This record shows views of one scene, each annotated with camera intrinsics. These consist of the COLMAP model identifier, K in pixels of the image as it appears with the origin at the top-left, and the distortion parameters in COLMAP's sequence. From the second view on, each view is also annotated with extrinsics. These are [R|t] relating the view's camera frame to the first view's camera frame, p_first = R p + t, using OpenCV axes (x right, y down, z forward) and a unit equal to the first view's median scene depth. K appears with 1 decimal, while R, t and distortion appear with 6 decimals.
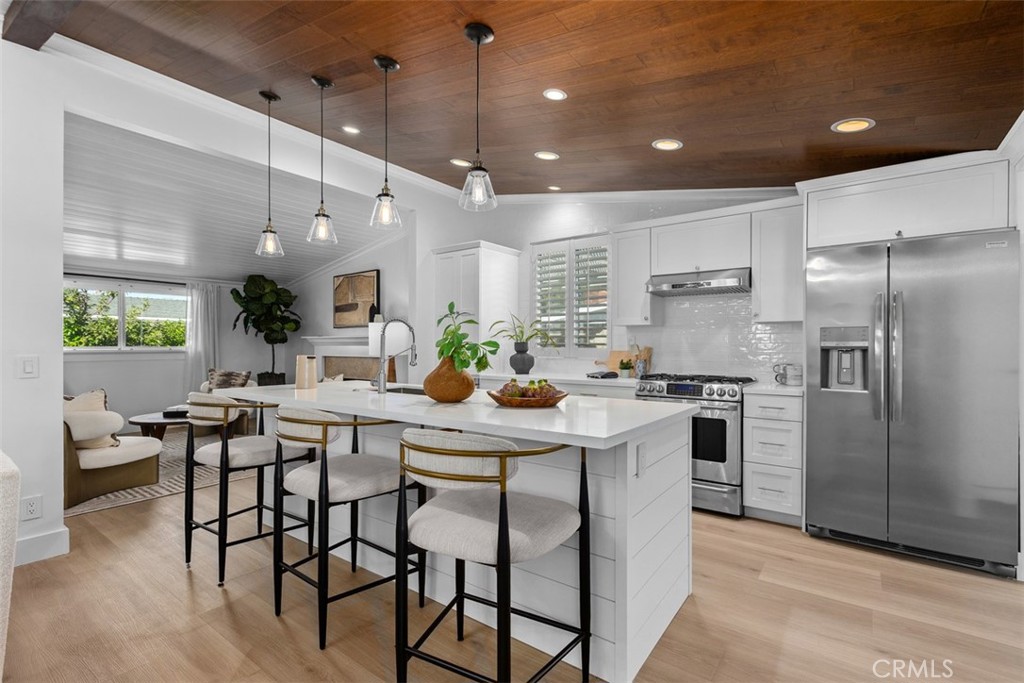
lens RADIAL K [[460.8, 0, 526.4], [0, 460.8, 346.8], [0, 0, 1]] dist [-0.003908, 0.003318]
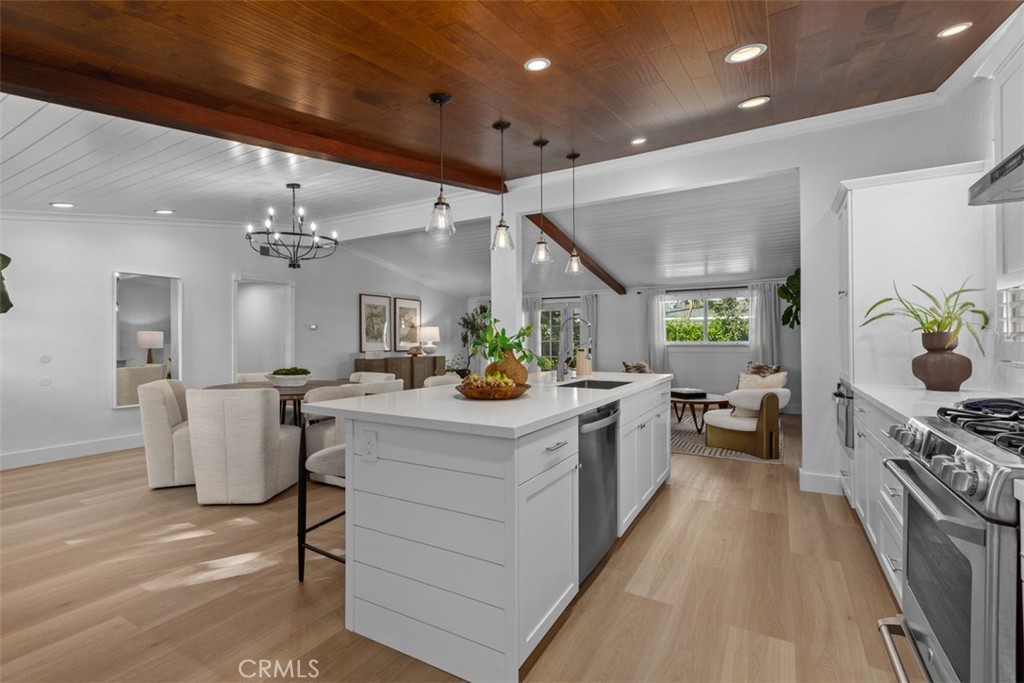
lens RADIAL K [[460.8, 0, 512.7], [0, 460.8, 339.1], [0, 0, 1]] dist [-0.003908, 0.003318]
pose [[0.098484, -0.005429, -0.995124, 0.488826], [0.001363, 0.999985, -0.005321, -0.000027], [0.995138, -0.000832, 0.098490, 0.437757]]
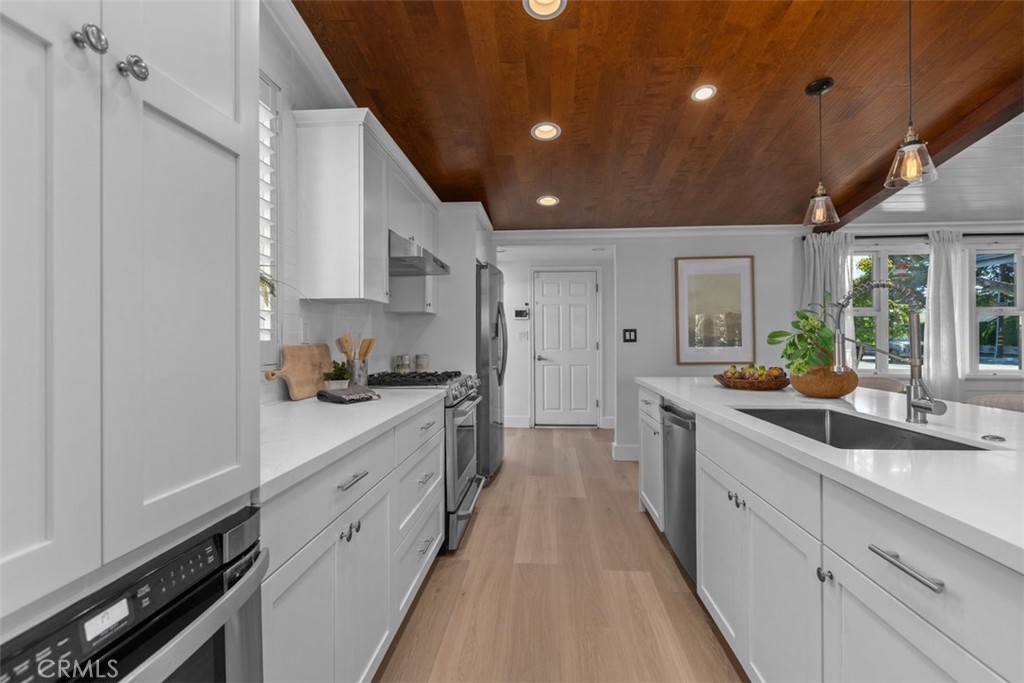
lens RADIAL K [[460.8, 0, 511.9], [0, 460.8, 337.8], [0, 0, 1]] dist [-0.003908, 0.003318]
pose [[-0.522297, 0.001081, 0.852763, -0.308983], [0.005187, 0.999985, 0.001909, -0.001231], [-0.852748, 0.005420, -0.522295, 0.977952]]
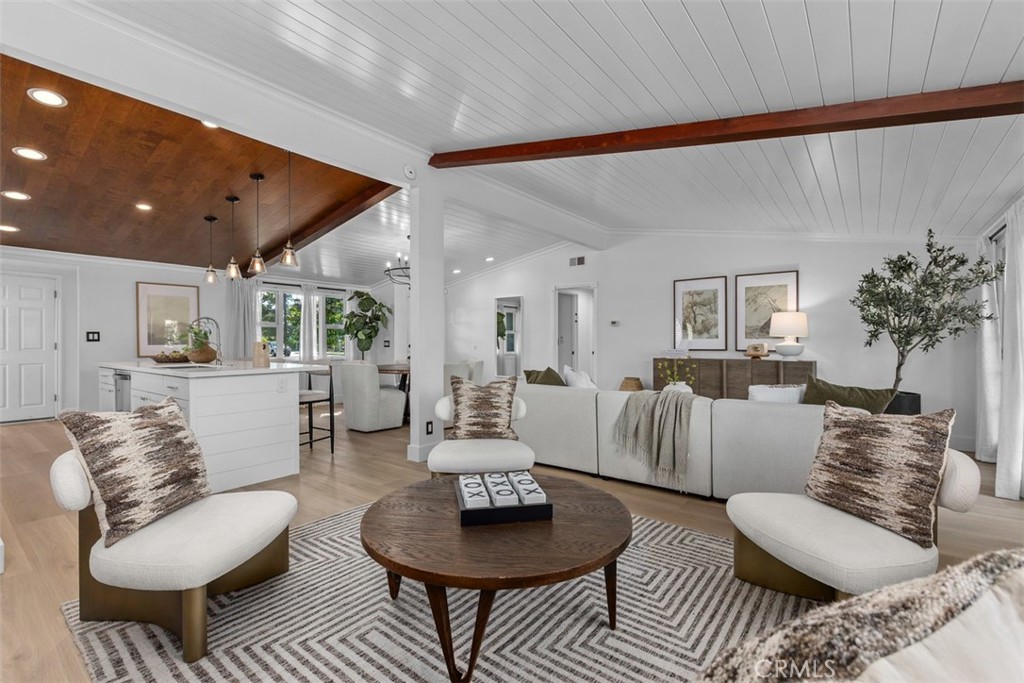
lens RADIAL K [[460.8, 0, 518.9], [0, 460.8, 340.4], [0, 0, 1]] dist [-0.003908, 0.003318]
pose [[-0.999496, 0.000828, 0.031739, -0.816853], [0.000786, 0.999999, -0.001339, 0.009852], [-0.031740, -0.001314, -0.999495, 1.482669]]
